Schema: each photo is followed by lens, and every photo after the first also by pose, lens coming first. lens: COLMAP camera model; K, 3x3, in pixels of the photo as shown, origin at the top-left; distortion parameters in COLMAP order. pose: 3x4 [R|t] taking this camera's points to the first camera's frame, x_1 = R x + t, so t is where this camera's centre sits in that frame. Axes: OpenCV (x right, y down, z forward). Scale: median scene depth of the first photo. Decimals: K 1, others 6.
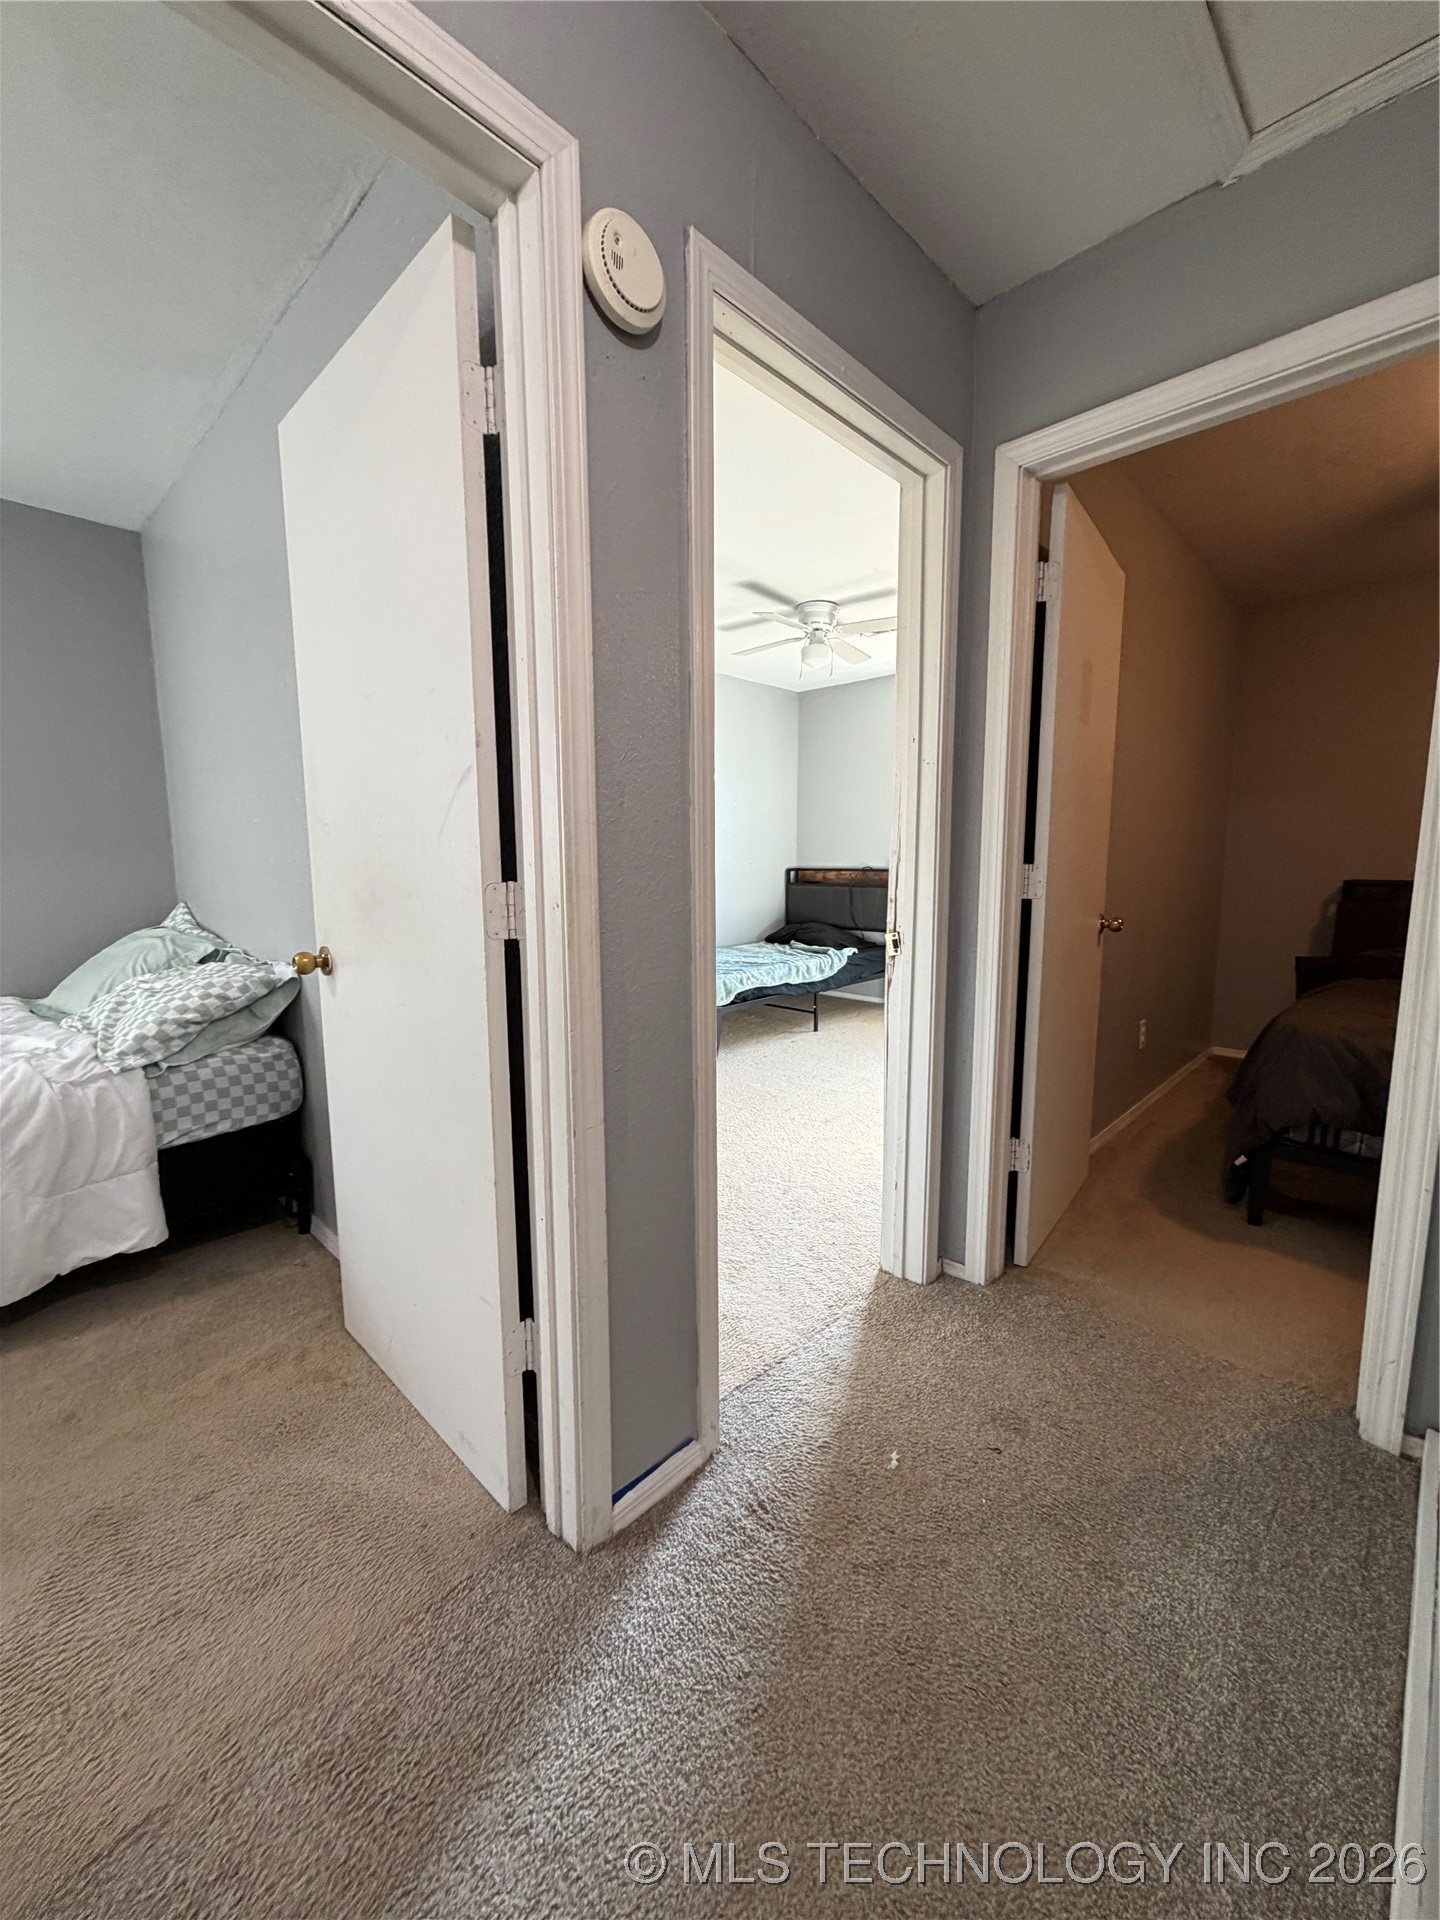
lens RADIAL K [[758.9, 0, 721.7], [0, 758.9, 957.0], [0, 0, 1]] dist [0.001675, 0.000109]
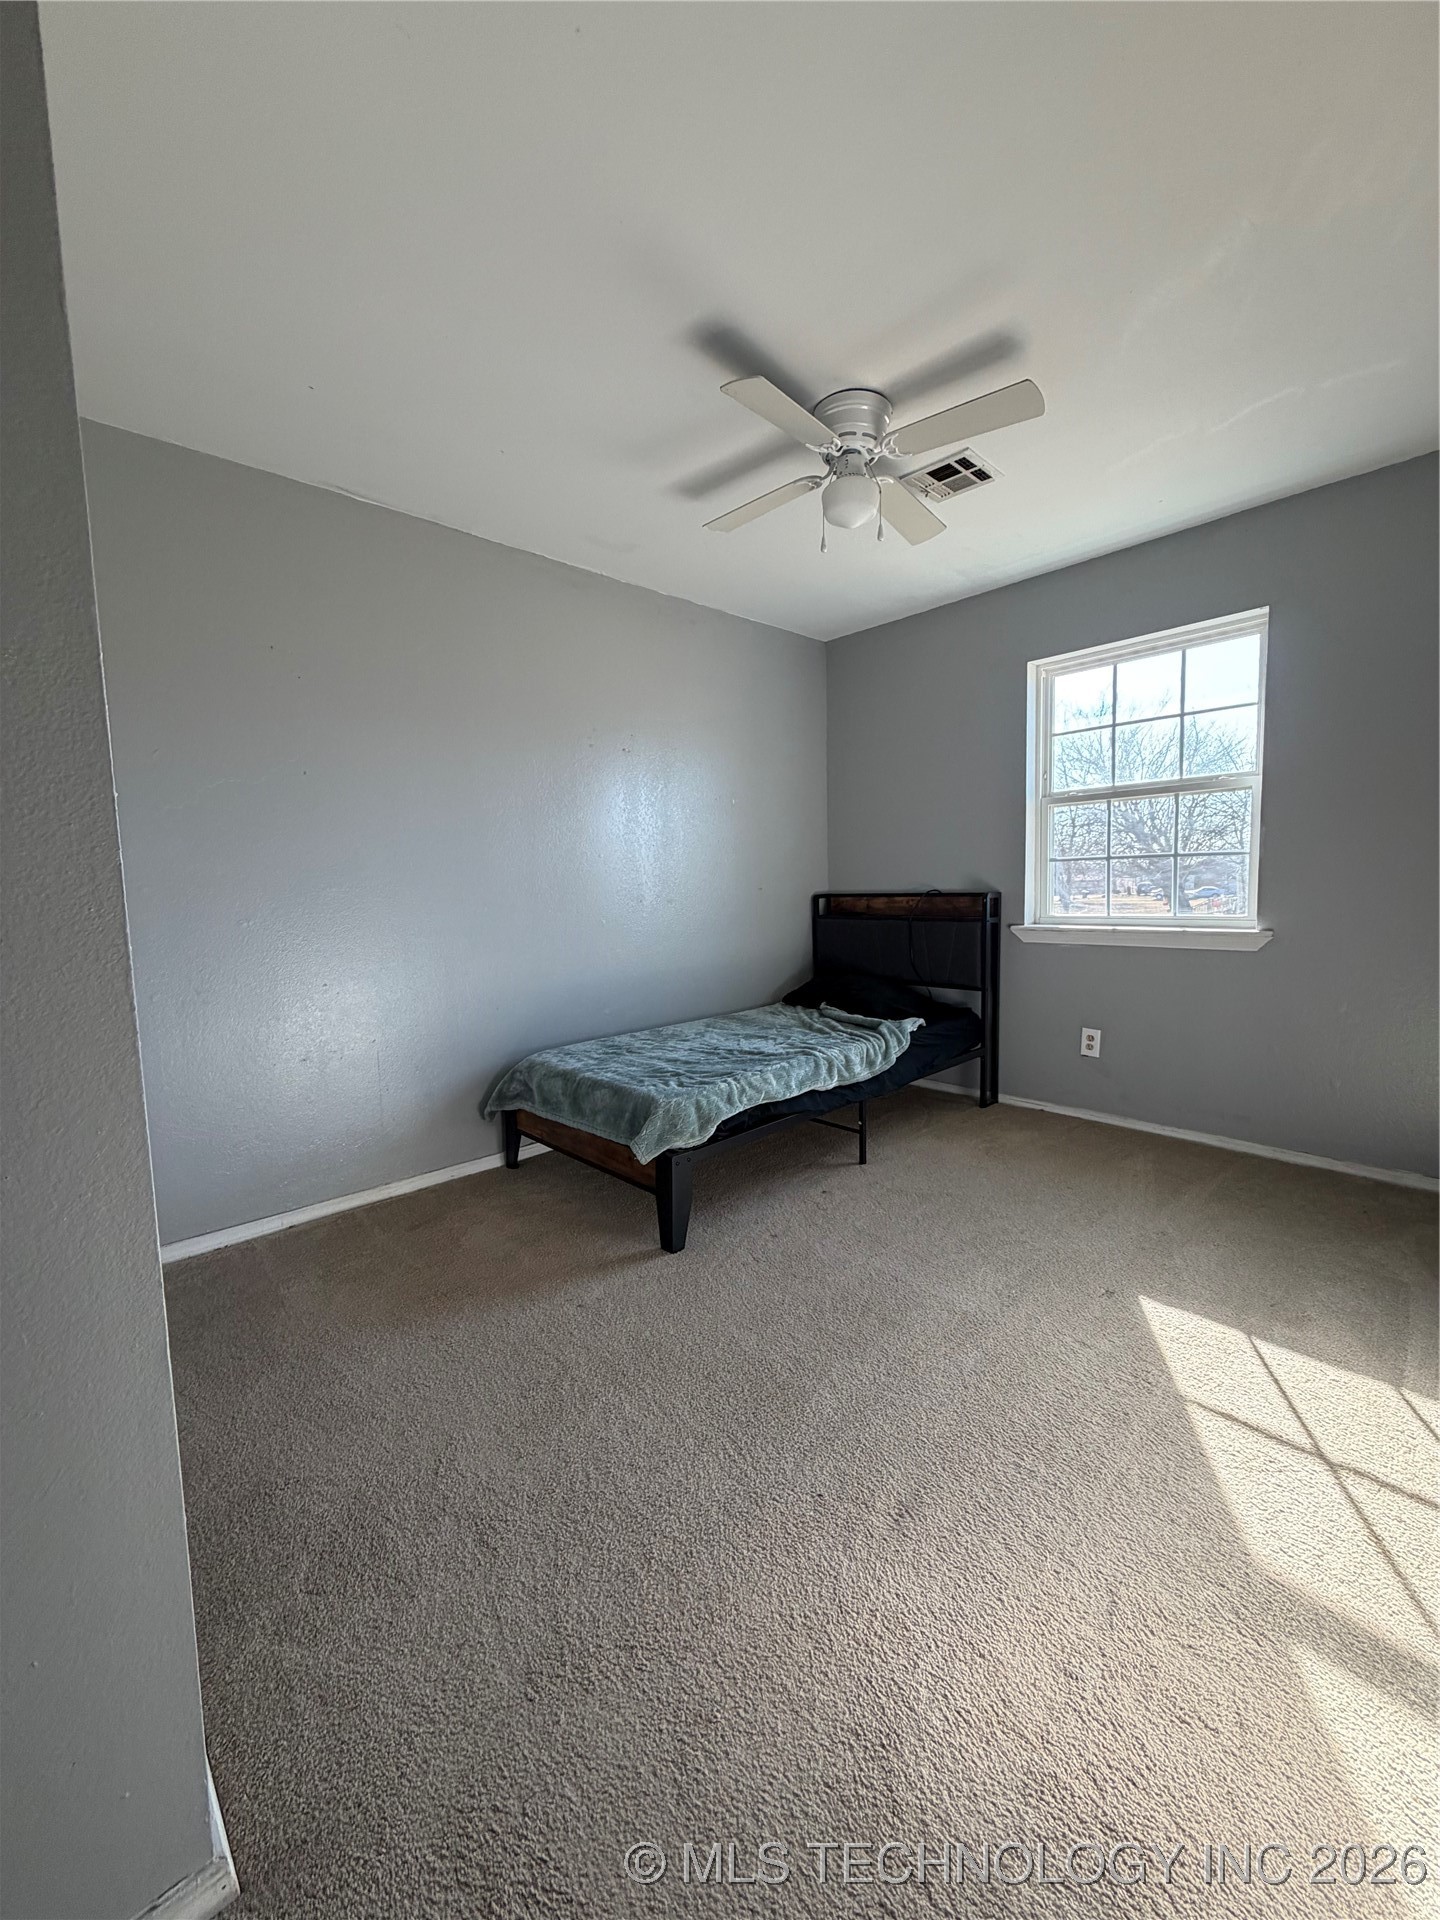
lens RADIAL K [[758.9, 0, 726.3], [0, 758.9, 958.1], [0, 0, 1]] dist [0.001675, 0.000109]
pose [[0.998878, -0.018416, -0.043628, 0.043386], [0.017068, 0.999371, -0.031072, -0.047137], [0.044173, 0.030293, 0.998565, 0.375993]]
